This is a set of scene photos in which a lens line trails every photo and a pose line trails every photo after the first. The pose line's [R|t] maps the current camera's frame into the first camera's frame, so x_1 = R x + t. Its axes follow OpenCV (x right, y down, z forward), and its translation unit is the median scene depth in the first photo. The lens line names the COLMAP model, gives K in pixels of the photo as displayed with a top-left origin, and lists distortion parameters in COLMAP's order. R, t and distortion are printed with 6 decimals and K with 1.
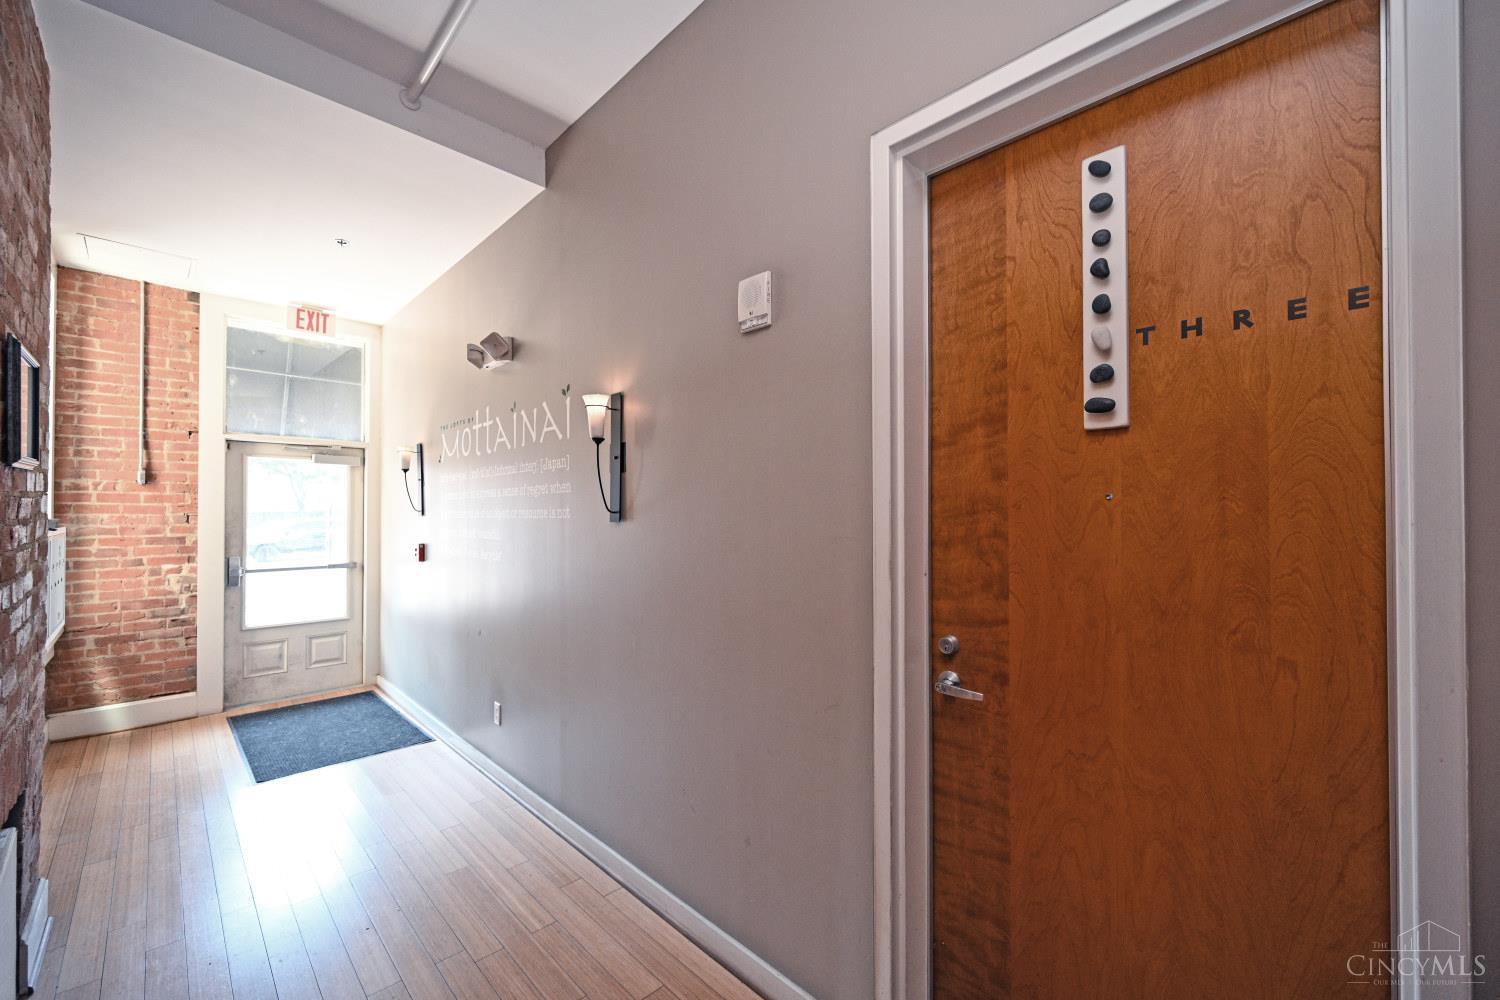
lens RADIAL K [[592.8, 0, 750.0], [0, 592.8, 500.0], [0, 0, 1]] dist [0.000283, 0.000127]
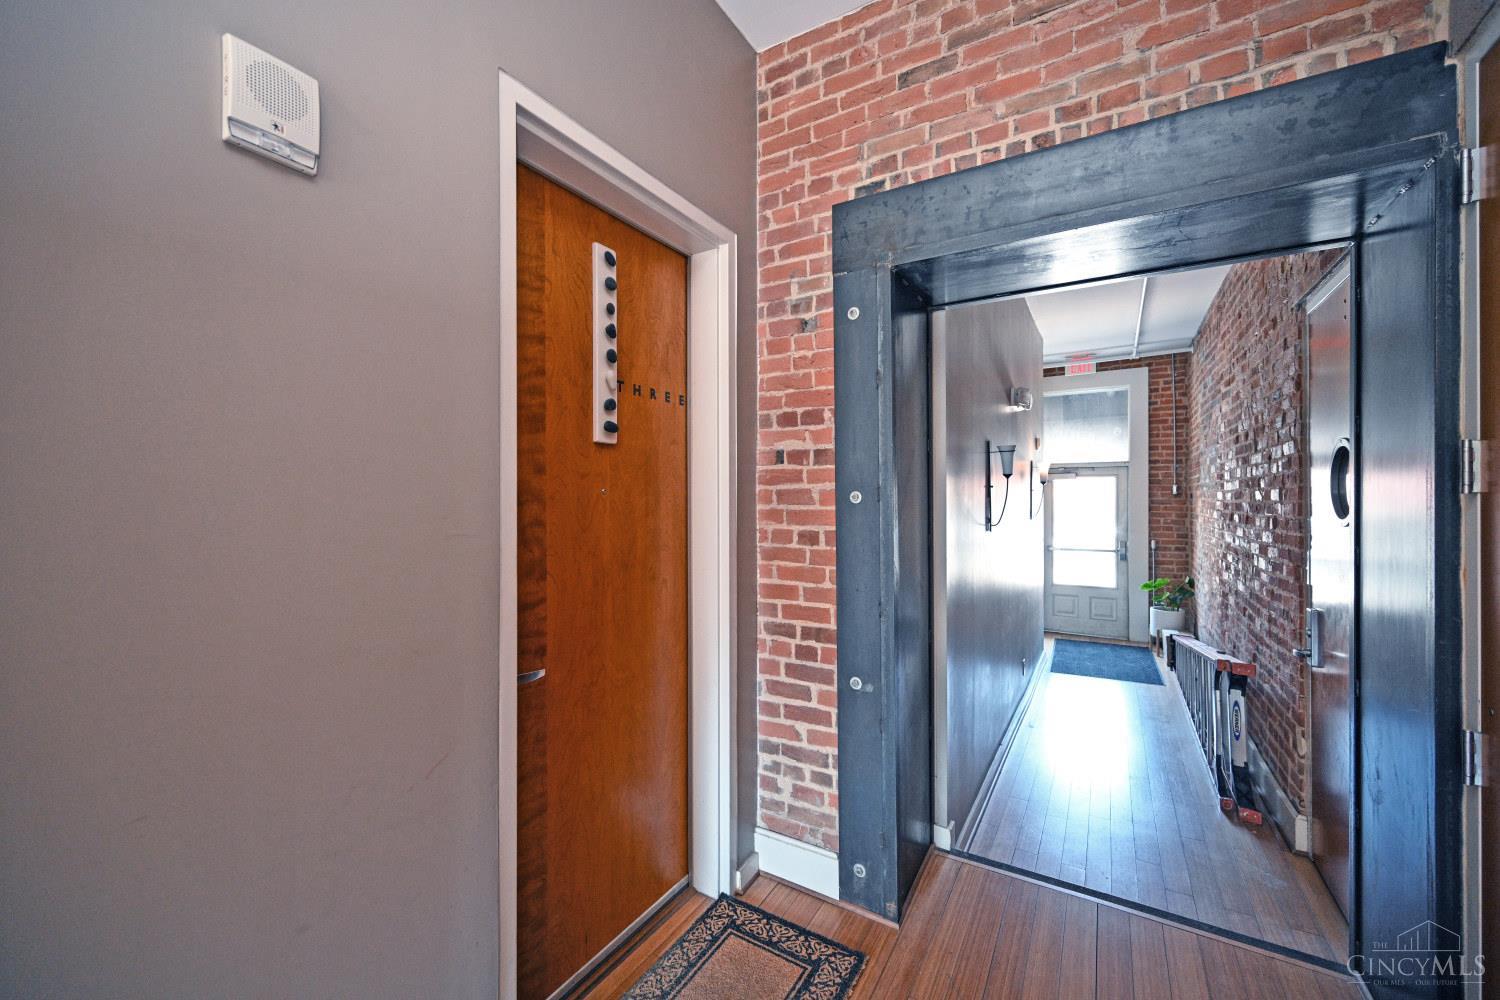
lens RADIAL K [[592.8, 0, 750.0], [0, 592.8, 500.0], [0, 0, 1]] dist [0.000283, 0.000127]
pose [[-0.238150, 0.008080, 0.971195, -0.812376], [-0.008261, 0.999912, -0.010345, 0.025743], [-0.971193, -0.010487, -0.238063, 0.953353]]
